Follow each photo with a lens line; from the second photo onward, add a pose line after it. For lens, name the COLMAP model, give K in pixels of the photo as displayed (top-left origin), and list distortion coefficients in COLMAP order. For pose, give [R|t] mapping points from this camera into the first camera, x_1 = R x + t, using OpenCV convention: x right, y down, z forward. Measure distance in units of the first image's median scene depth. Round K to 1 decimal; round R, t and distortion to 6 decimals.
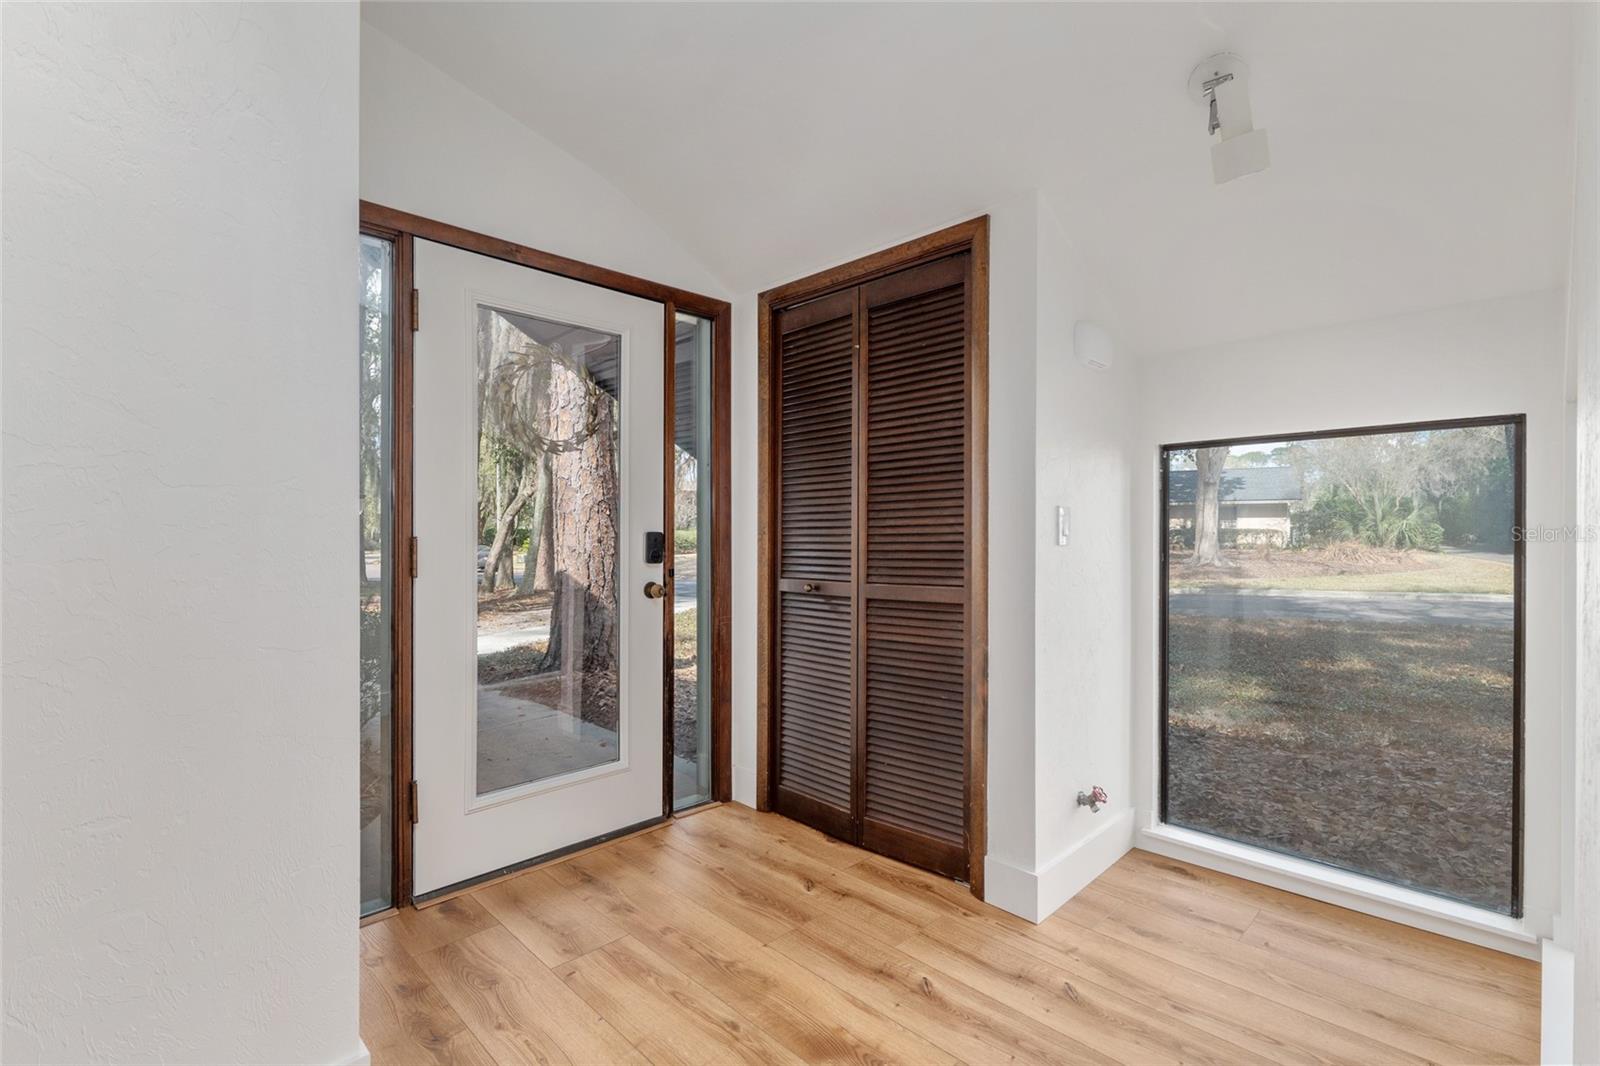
lens RADIAL K [[738.1, 0, 790.3], [0, 738.1, 533.2], [0, 0, 1]] dist [-0.000328, 0.000464]
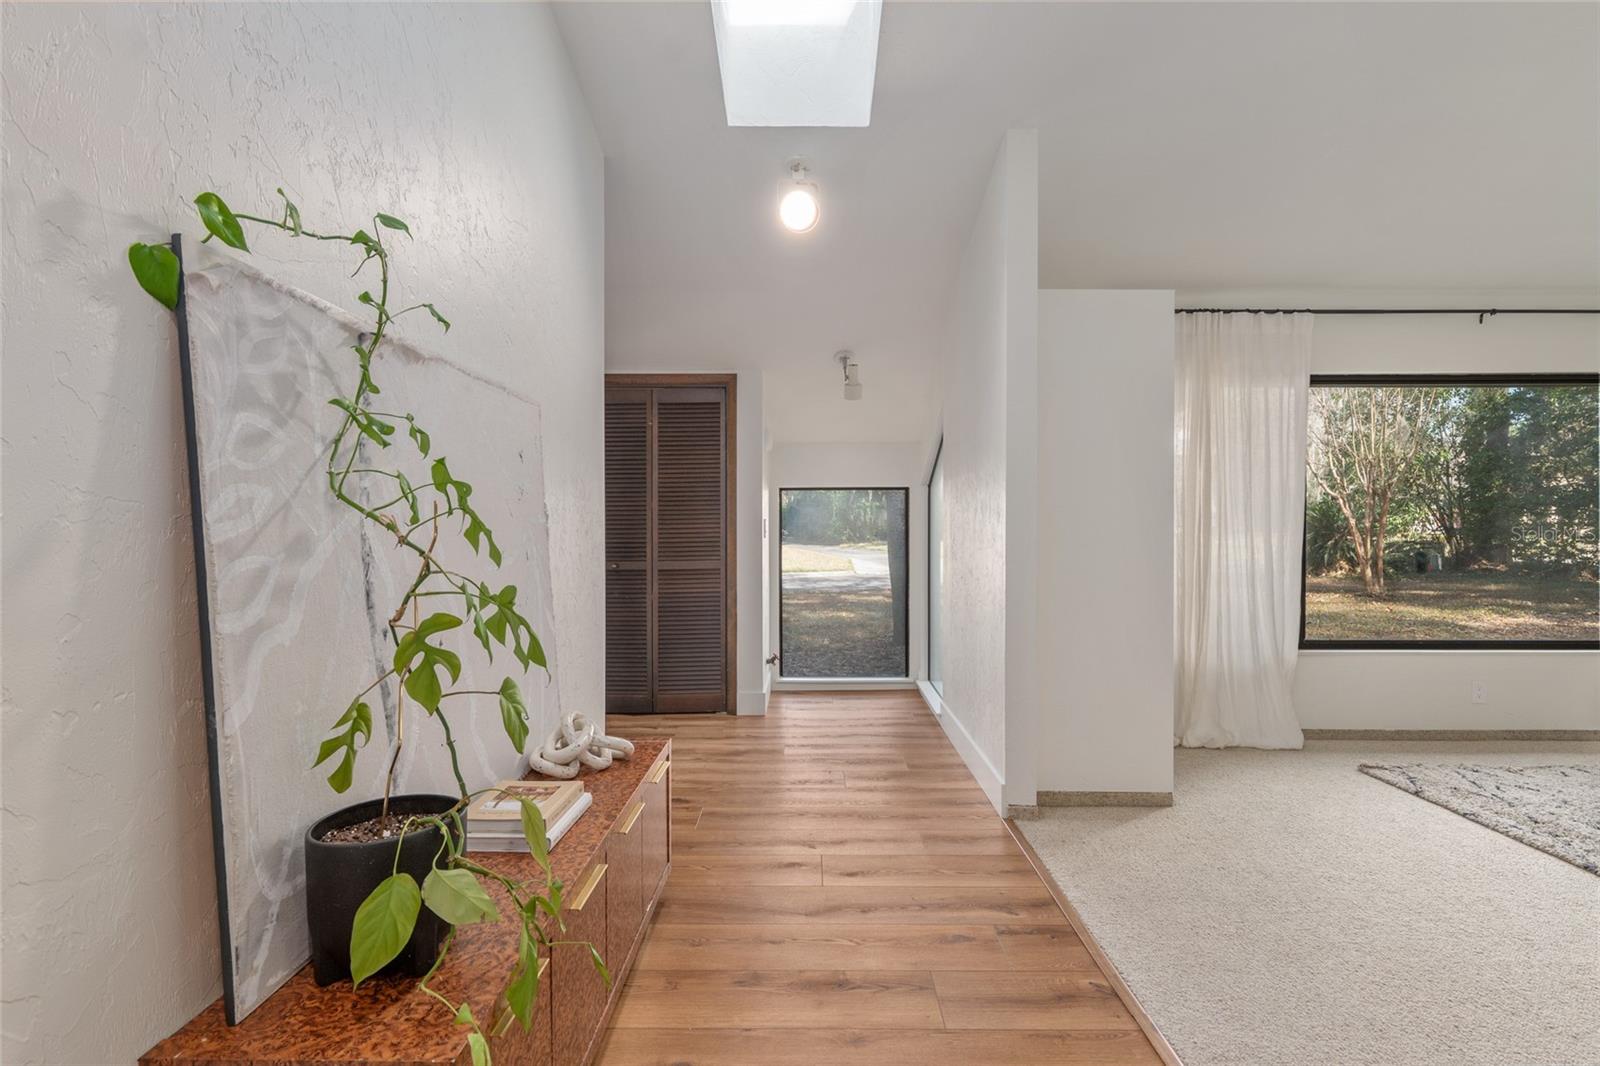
lens RADIAL K [[774.2, 0, 807.6], [0, 774.2, 532.6], [0, 0, 1]] dist [0.002307, -0.001222]
pose [[0.701590, -0.001673, 0.712579, -1.081609], [0.003017, 0.999995, -0.000623, 0.003751], [-0.712575, 0.002587, 0.701591, -0.605736]]
